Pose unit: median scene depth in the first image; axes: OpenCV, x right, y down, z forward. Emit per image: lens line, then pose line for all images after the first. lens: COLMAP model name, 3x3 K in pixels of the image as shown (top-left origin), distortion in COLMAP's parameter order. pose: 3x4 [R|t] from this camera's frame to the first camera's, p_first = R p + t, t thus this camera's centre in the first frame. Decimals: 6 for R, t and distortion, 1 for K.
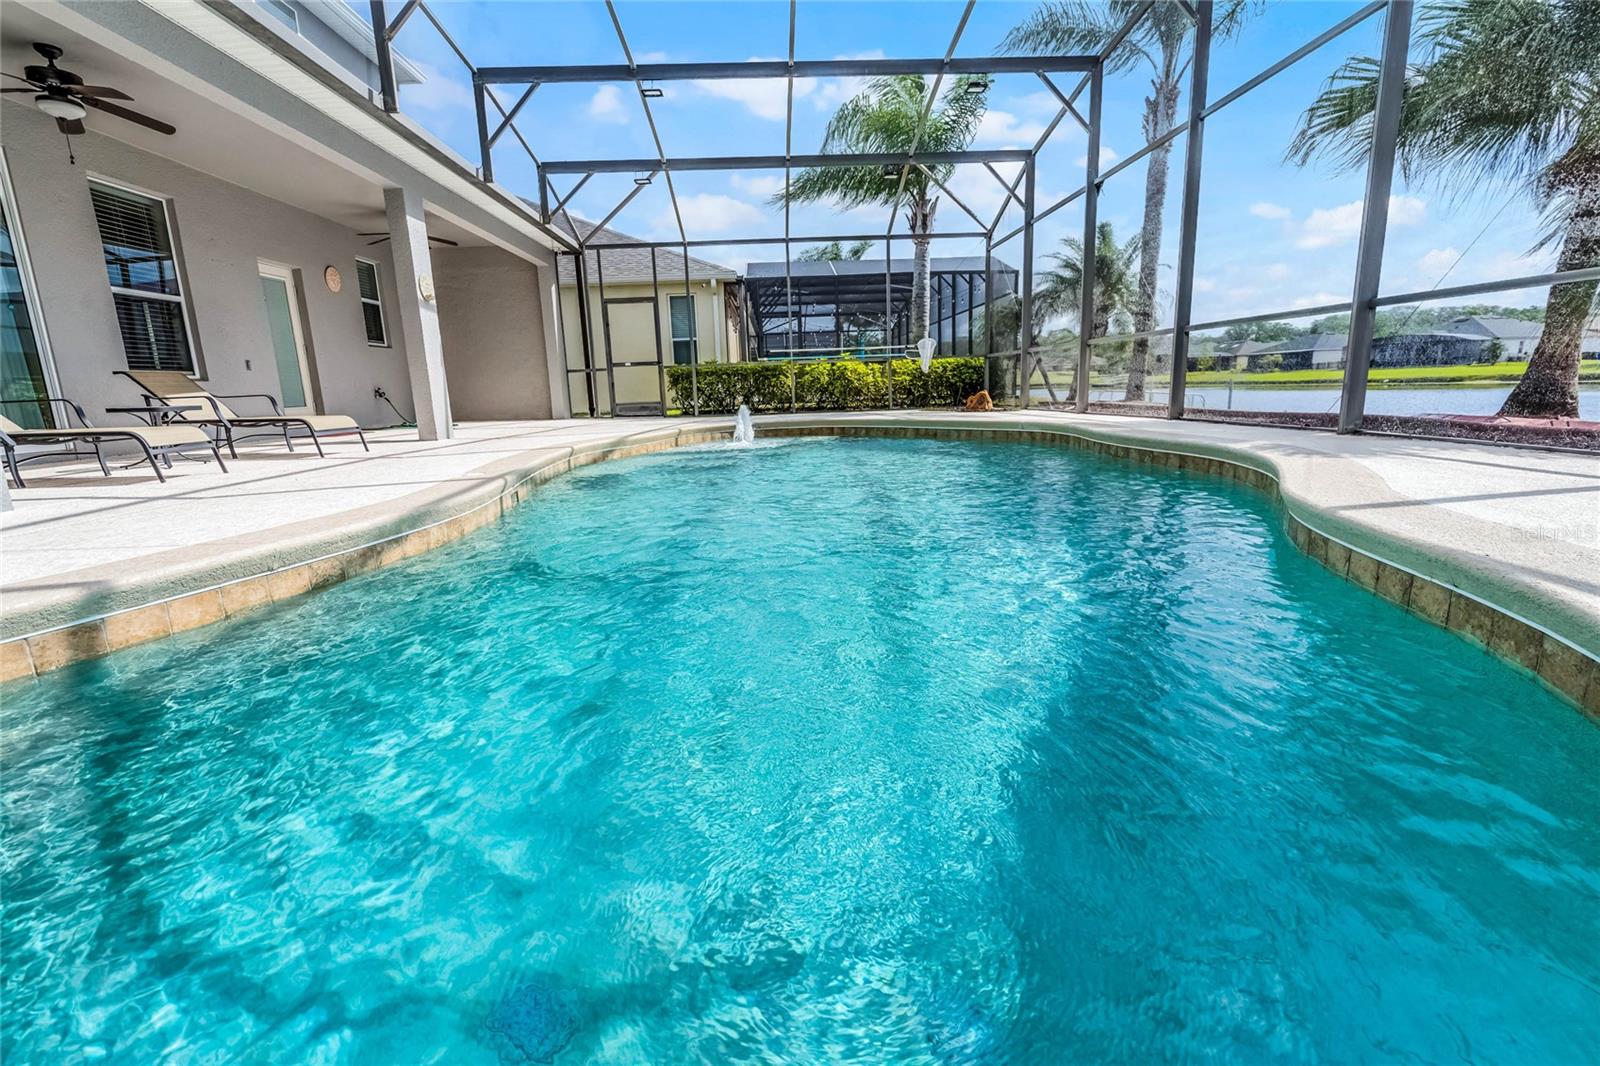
lens RADIAL K [[724.8, 0, 800.0], [0, 724.8, 533.0], [0, 0, 1]] dist [-0.008664, 0.001144]
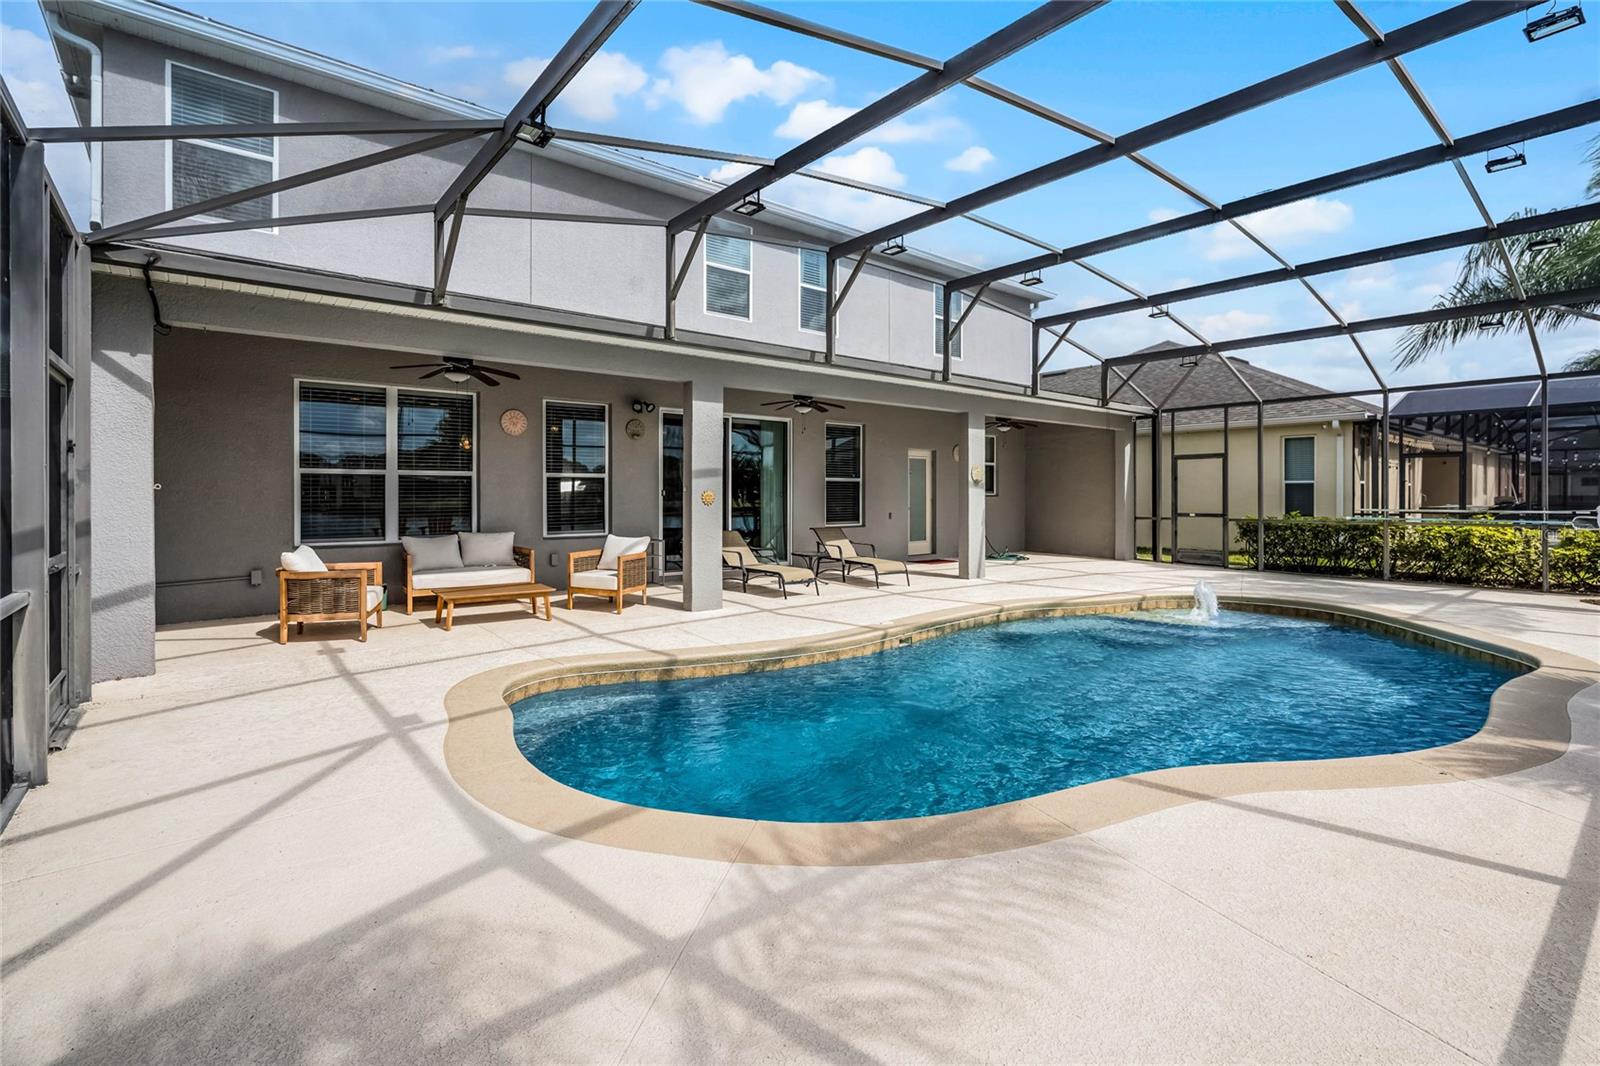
lens RADIAL K [[739.1, 0, 800.0], [0, 739.1, 499.3], [0, 0, 1]] dist [0.000165, 0.001396]
pose [[0.589847, 0.041779, -0.806434, 0.401044], [-0.177322, 0.980987, -0.078876, -0.093586], [0.787806, 0.189523, 0.586040, -0.118572]]
